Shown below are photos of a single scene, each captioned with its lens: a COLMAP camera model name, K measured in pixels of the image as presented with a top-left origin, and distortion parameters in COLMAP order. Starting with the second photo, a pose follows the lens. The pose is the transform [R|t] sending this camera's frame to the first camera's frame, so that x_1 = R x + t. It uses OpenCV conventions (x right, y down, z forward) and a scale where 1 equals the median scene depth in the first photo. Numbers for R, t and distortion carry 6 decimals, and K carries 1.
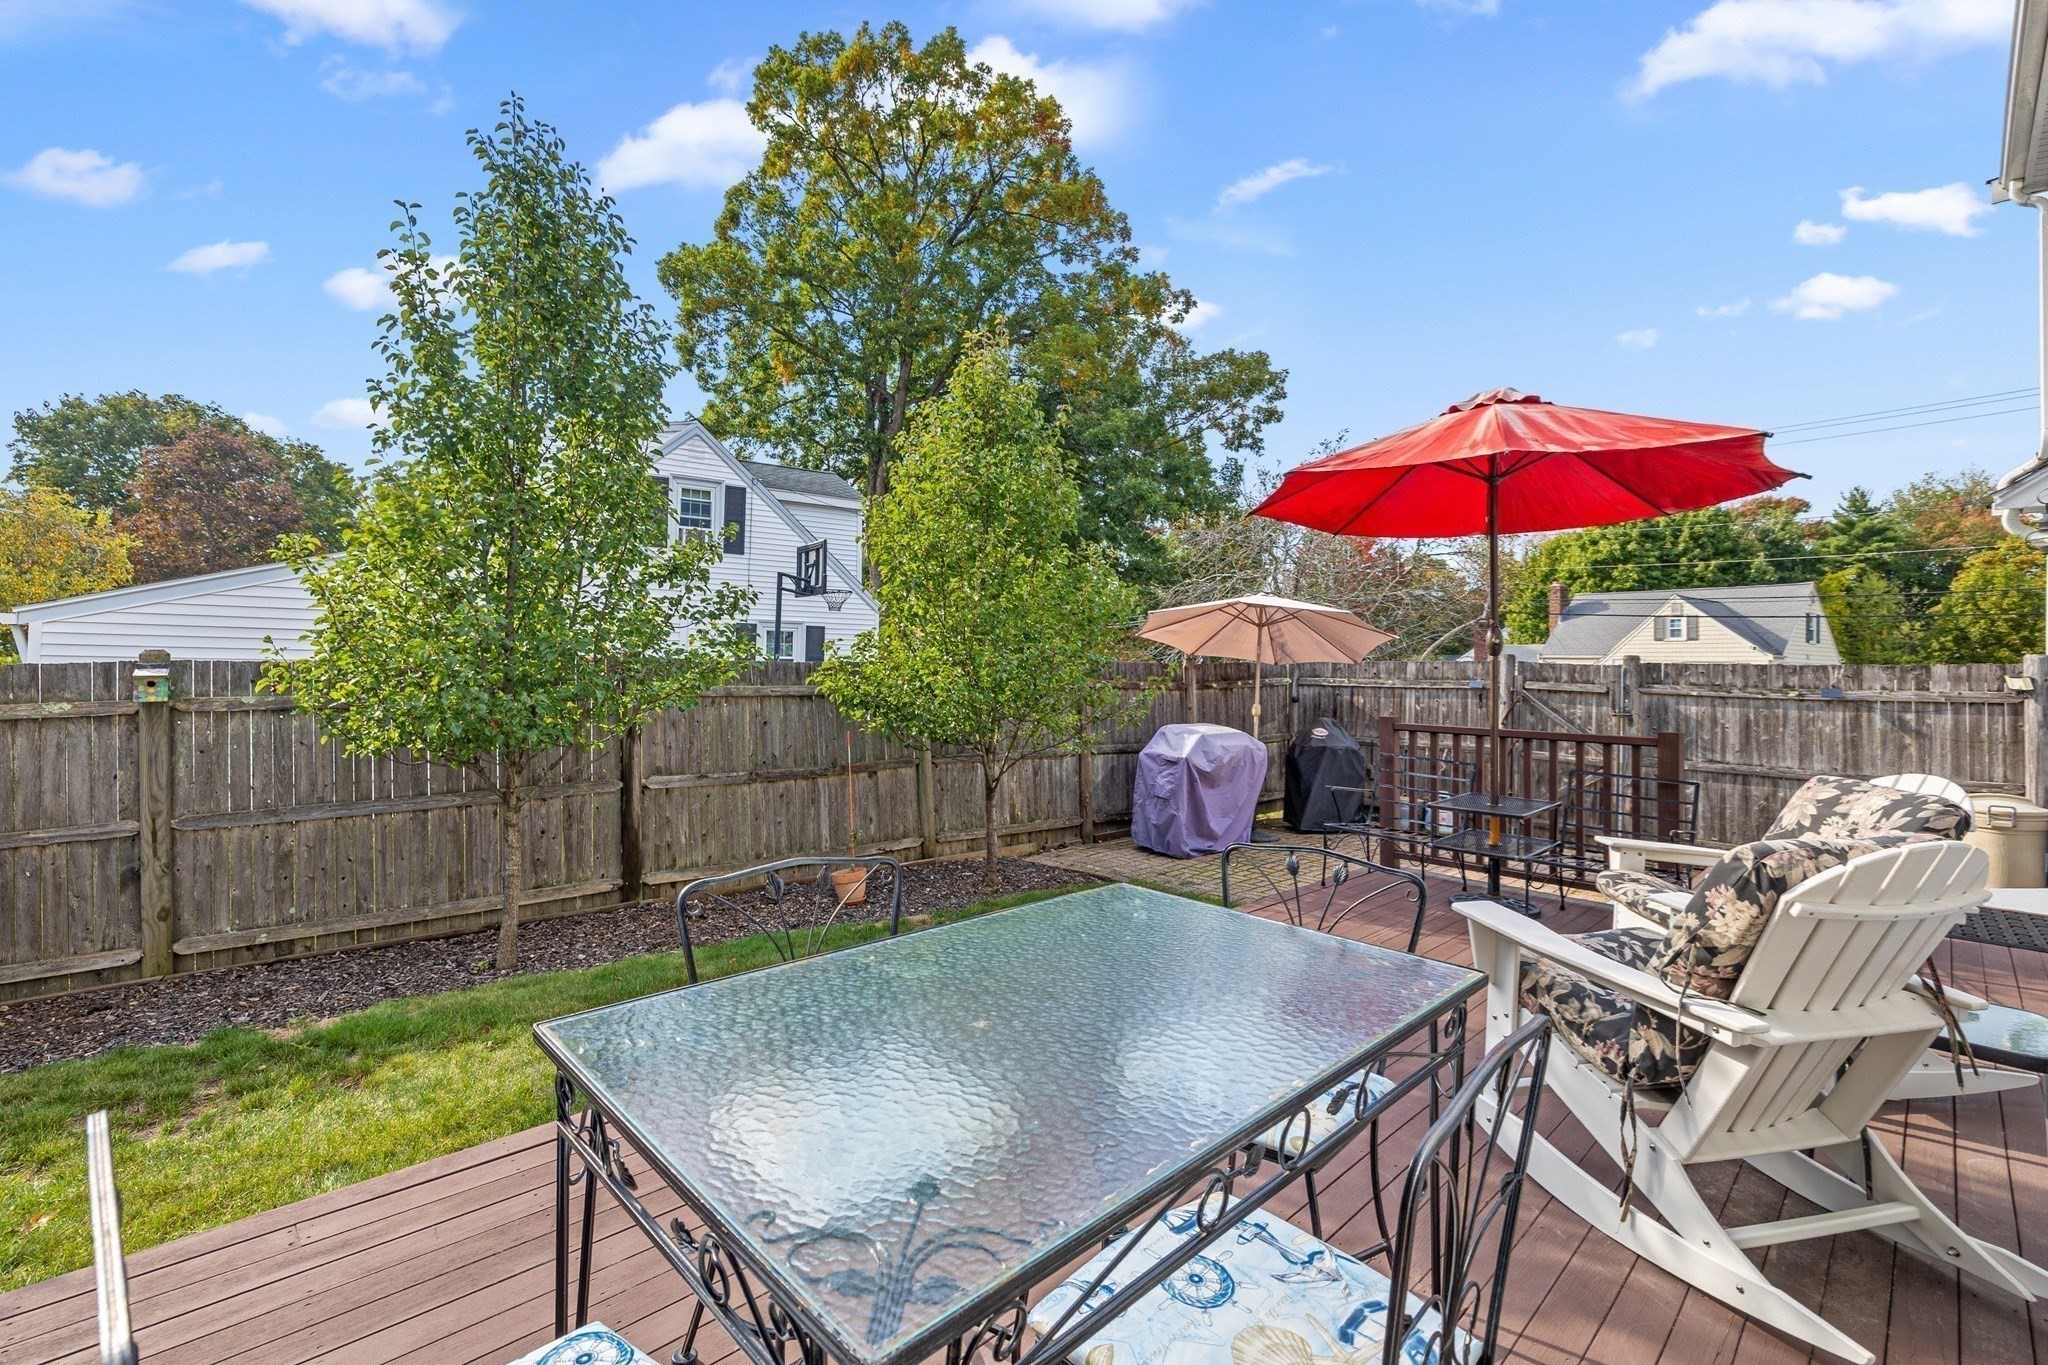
lens RADIAL K [[868.6, 0, 1029.9], [0, 868.6, 669.1], [0, 0, 1]] dist [0.003823, -0.000645]
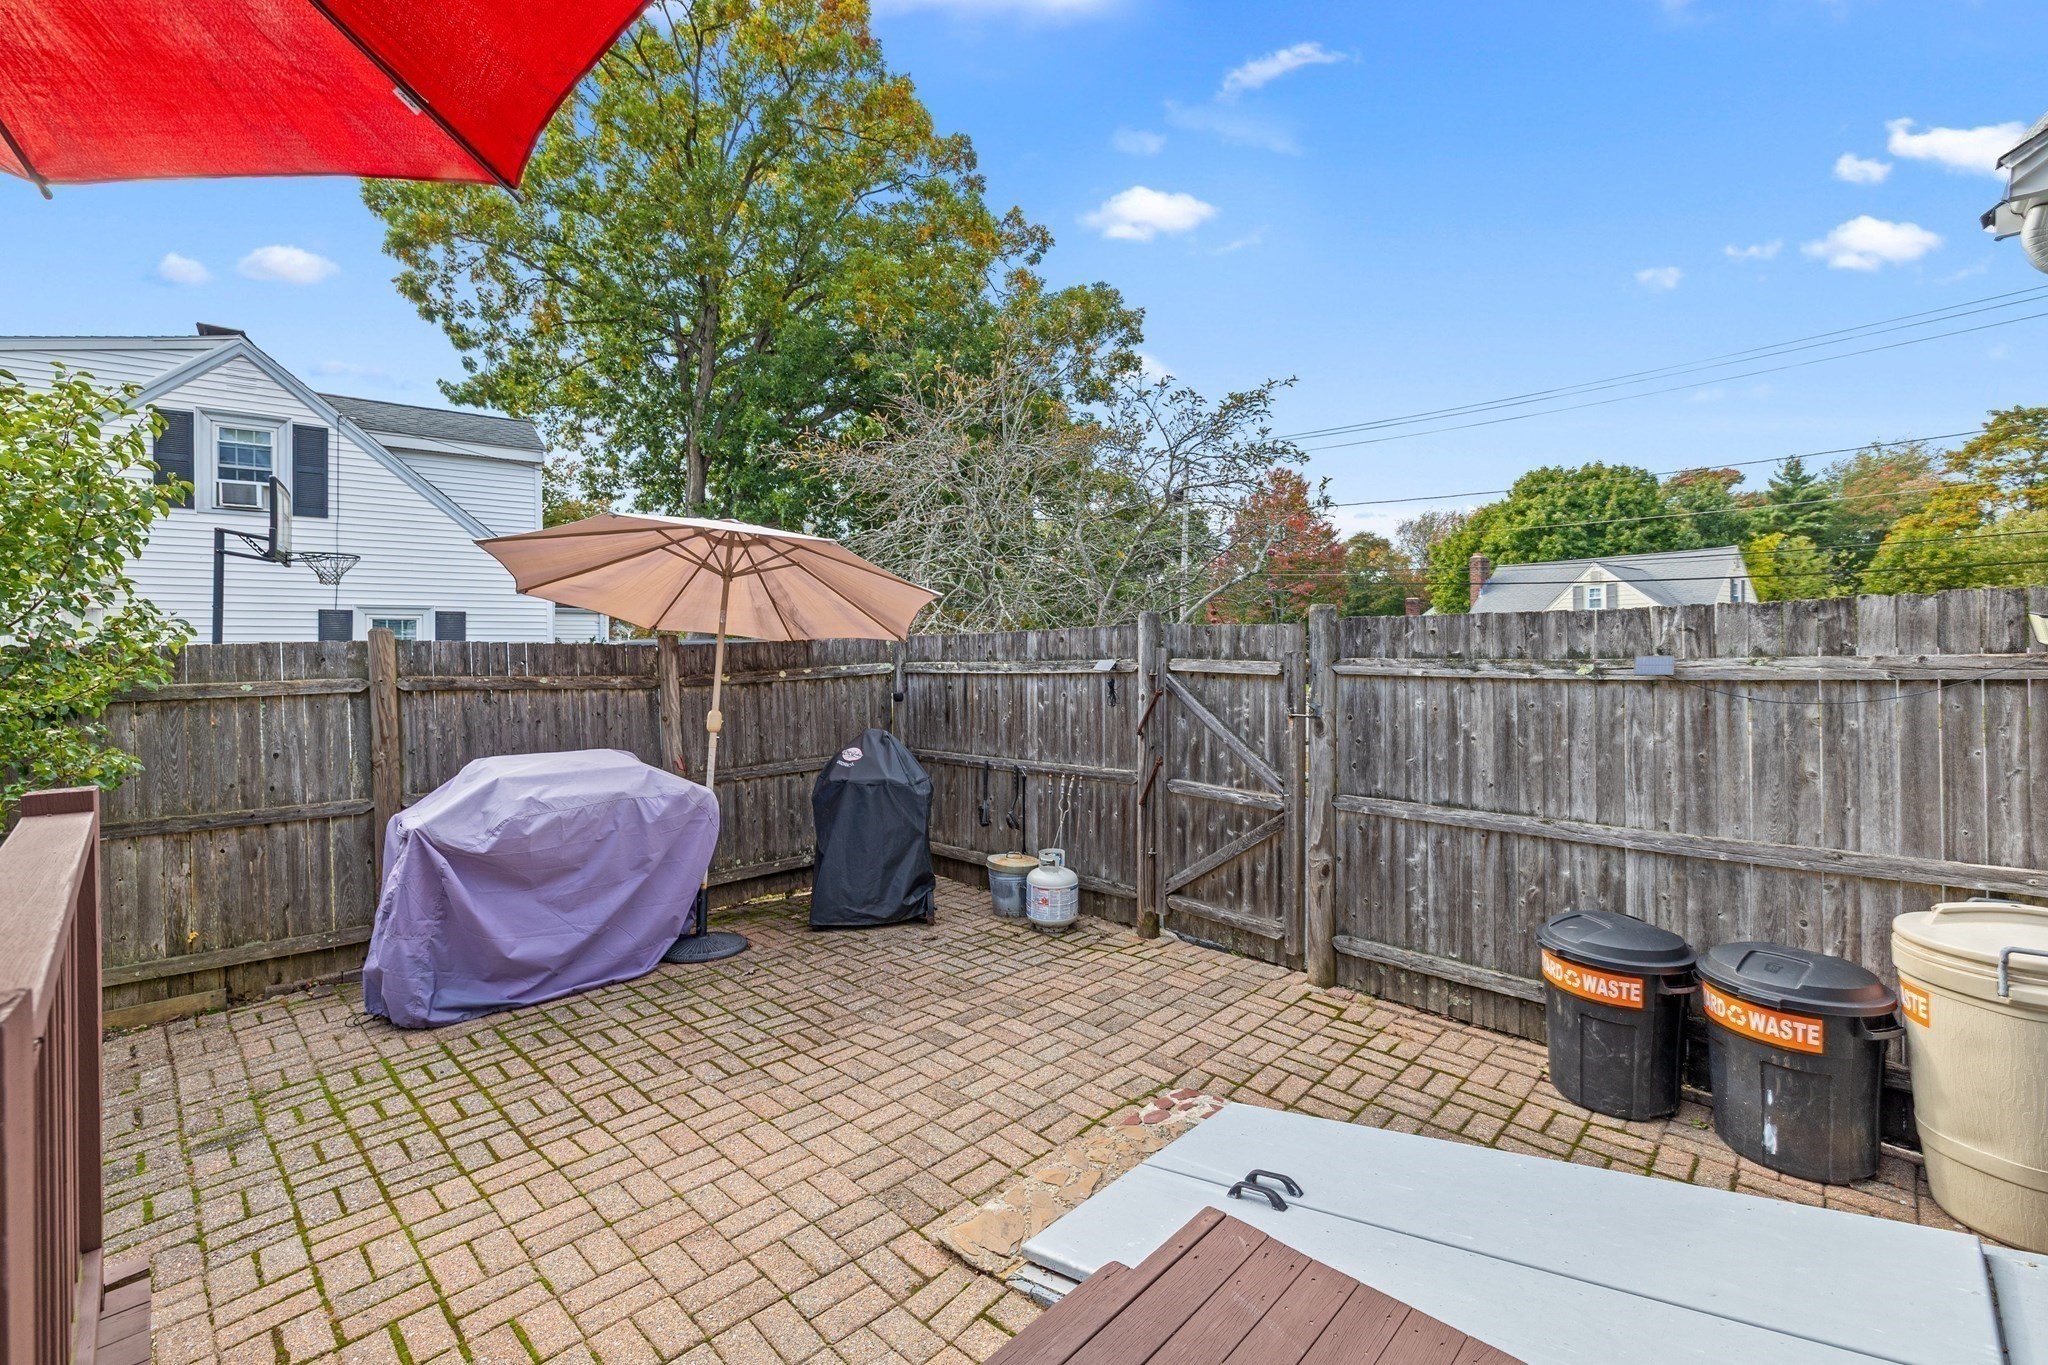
lens RADIAL K [[868.6, 0, 1017.9], [0, 868.6, 679.8], [0, 0, 1]] dist [0.003823, -0.000645]
pose [[0.999066, -0.027534, 0.033301, 0.388809], [0.026777, 0.999378, 0.022965, 0.010397], [-0.033913, -0.022051, 0.999181, 0.375322]]
